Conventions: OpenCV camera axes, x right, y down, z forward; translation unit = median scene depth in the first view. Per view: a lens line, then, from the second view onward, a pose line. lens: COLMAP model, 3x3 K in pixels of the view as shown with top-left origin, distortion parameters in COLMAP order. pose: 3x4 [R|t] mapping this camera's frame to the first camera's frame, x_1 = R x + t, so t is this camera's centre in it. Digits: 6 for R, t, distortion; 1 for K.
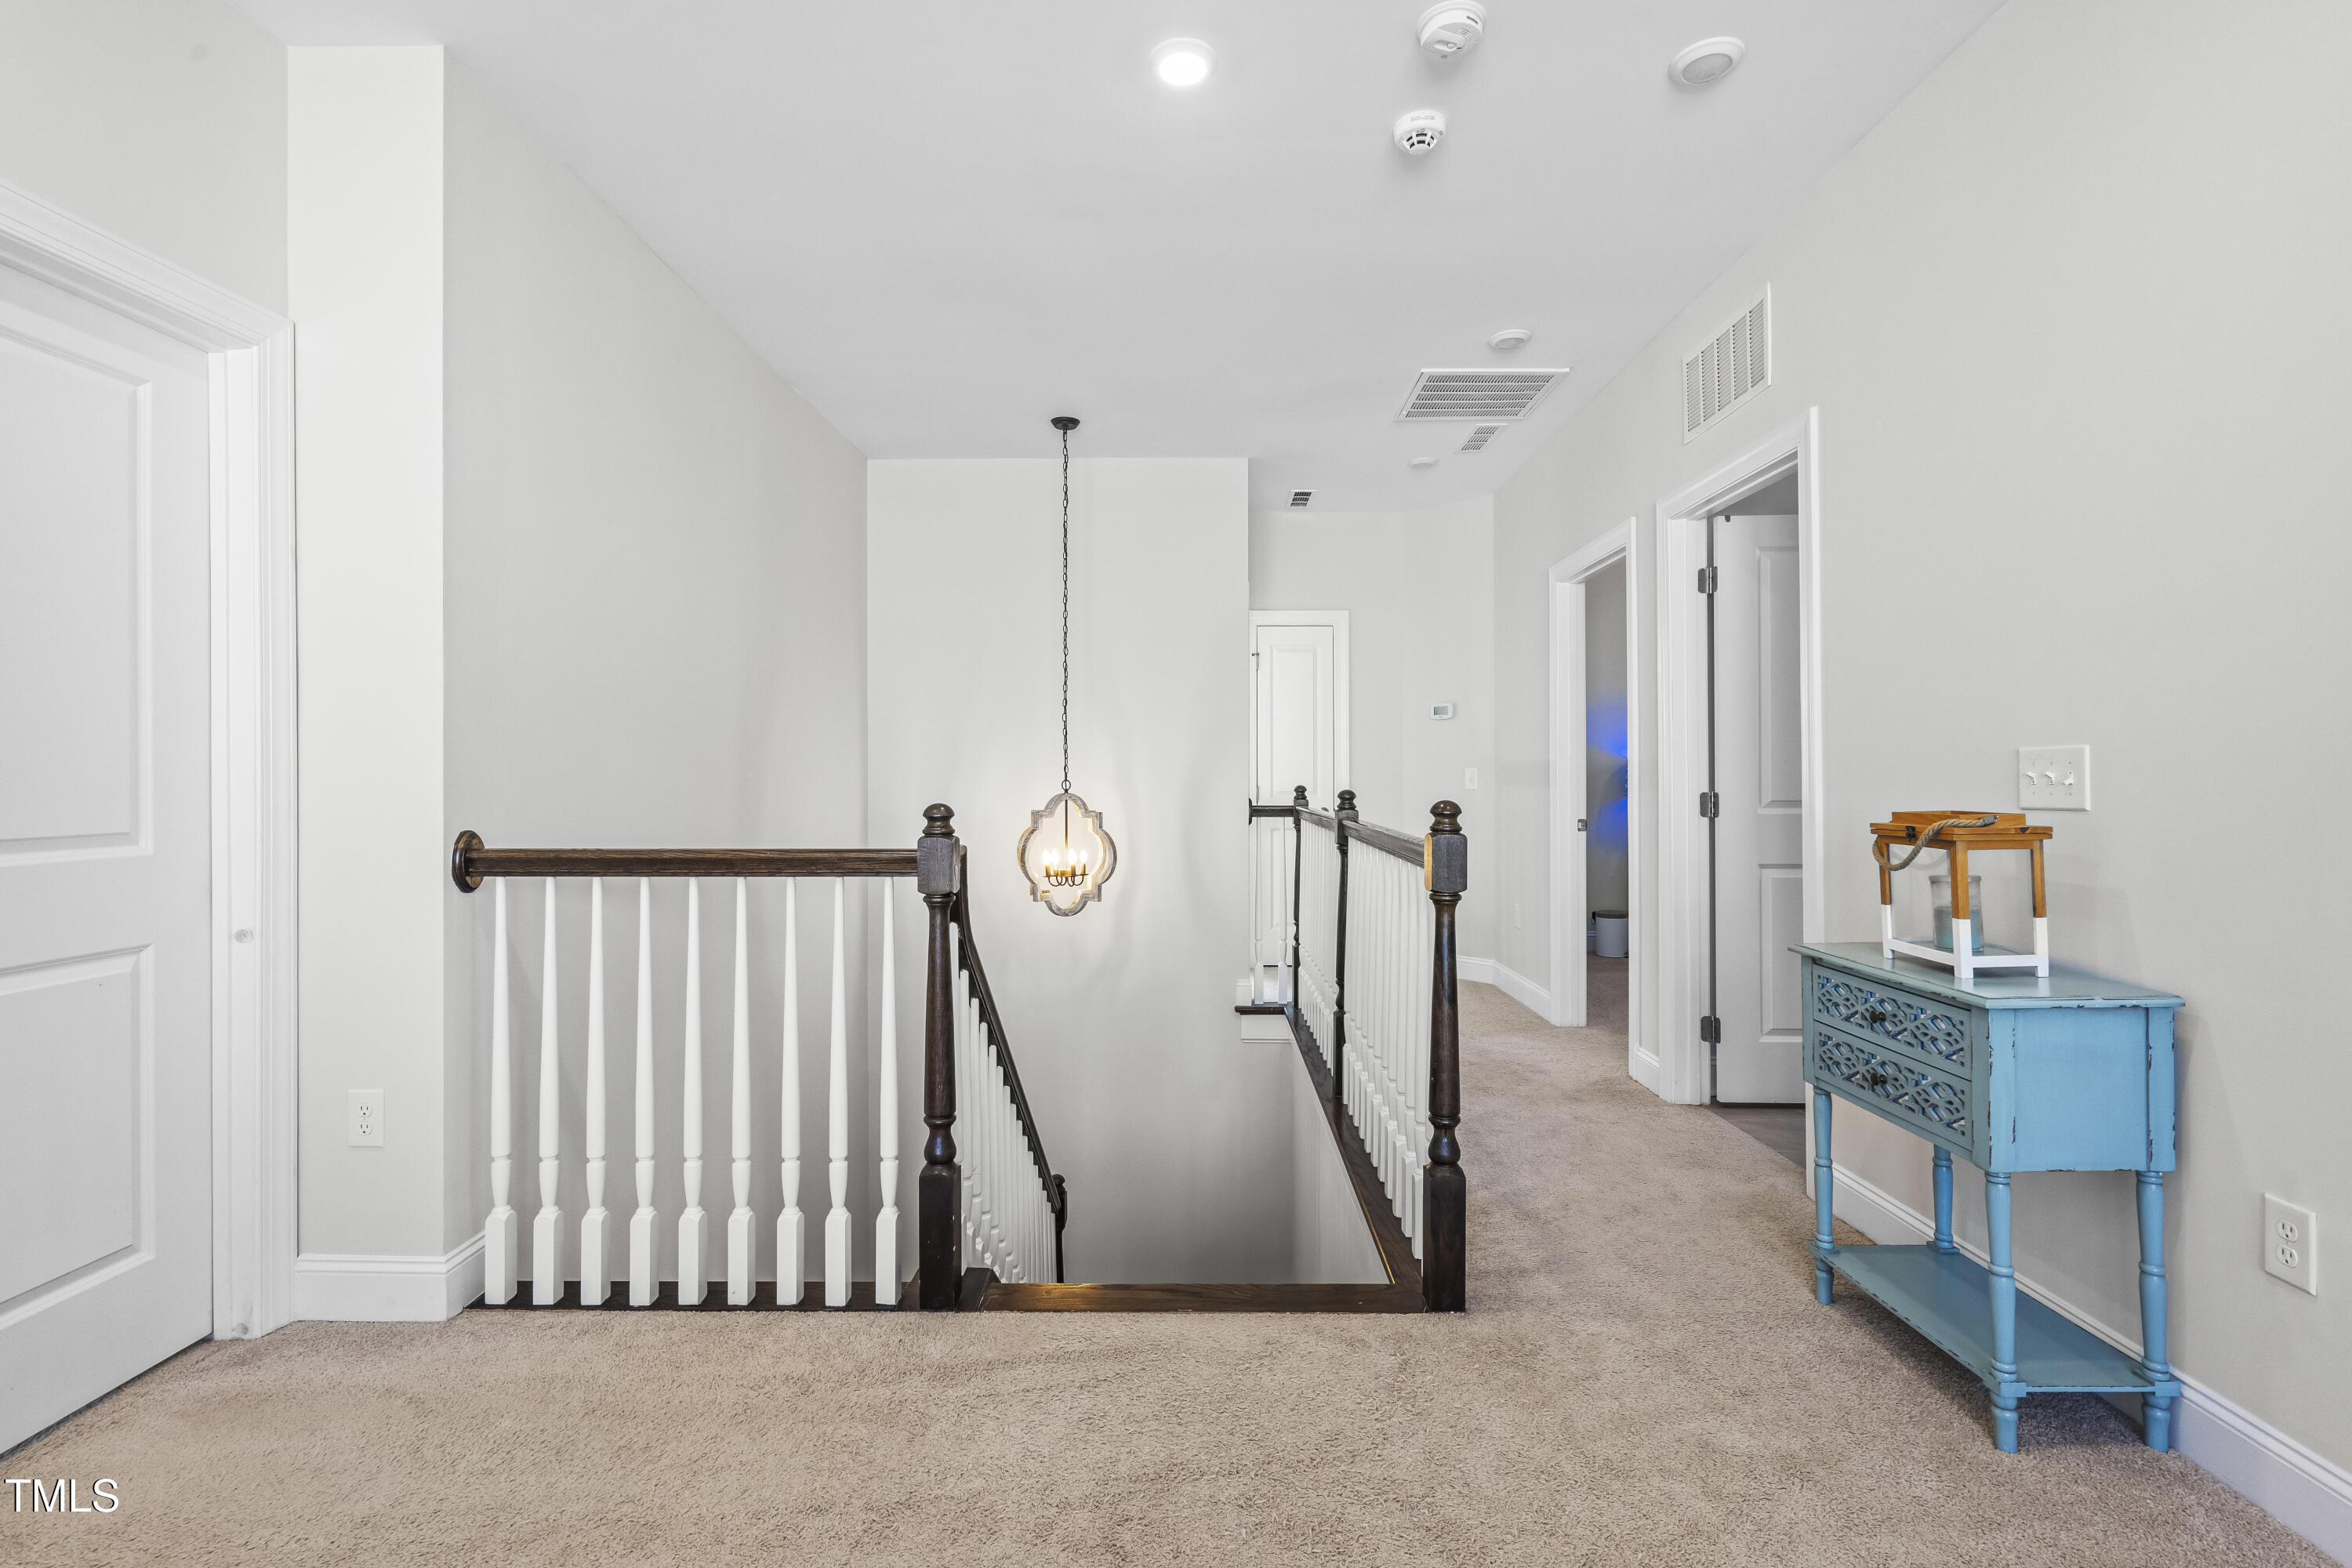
lens RADIAL K [[1087.6, 0, 1181.5], [0, 1087.6, 777.5], [0, 0, 1]] dist [-0.003856, 0.003655]
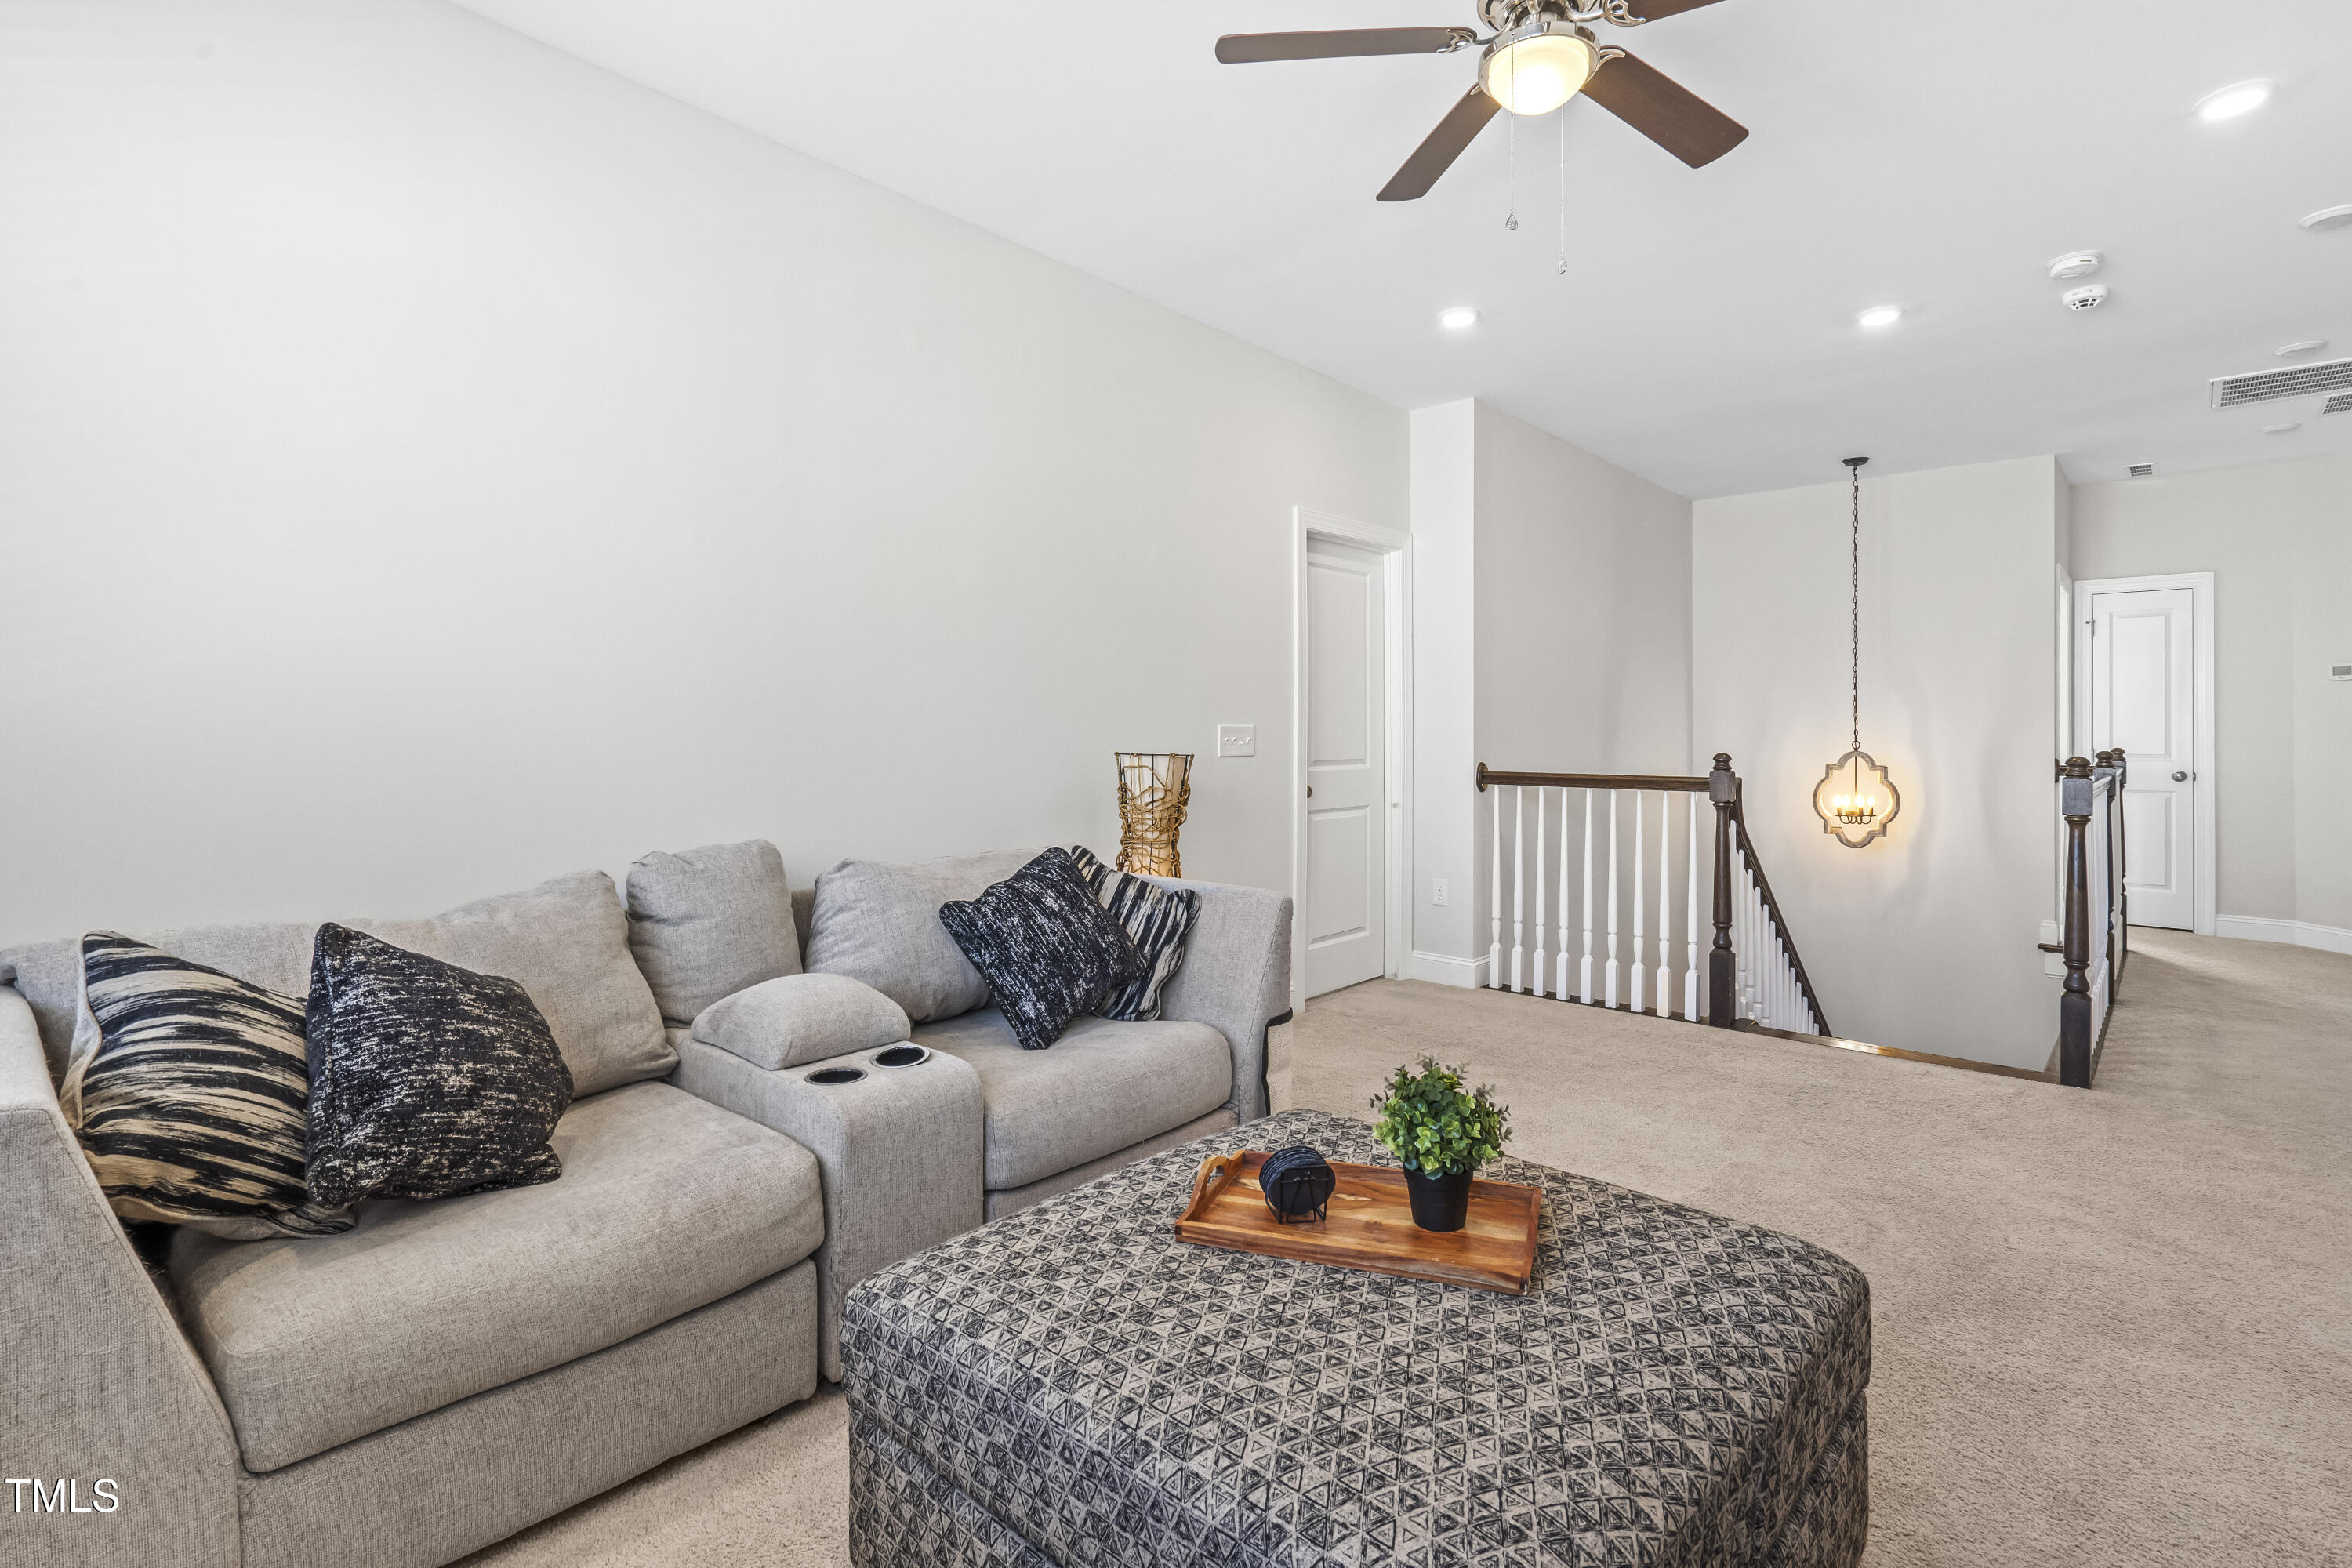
lens RADIAL K [[1081.9, 0, 1176.2], [0, 1081.9, 738.6], [0, 0, 1]] dist [-0.001436, 0.001116]
pose [[0.740038, 0.006693, -0.672532, 0.315927], [-0.005144, 0.999978, 0.004291, -0.003419], [0.672545, 0.000284, 0.740056, -0.954387]]
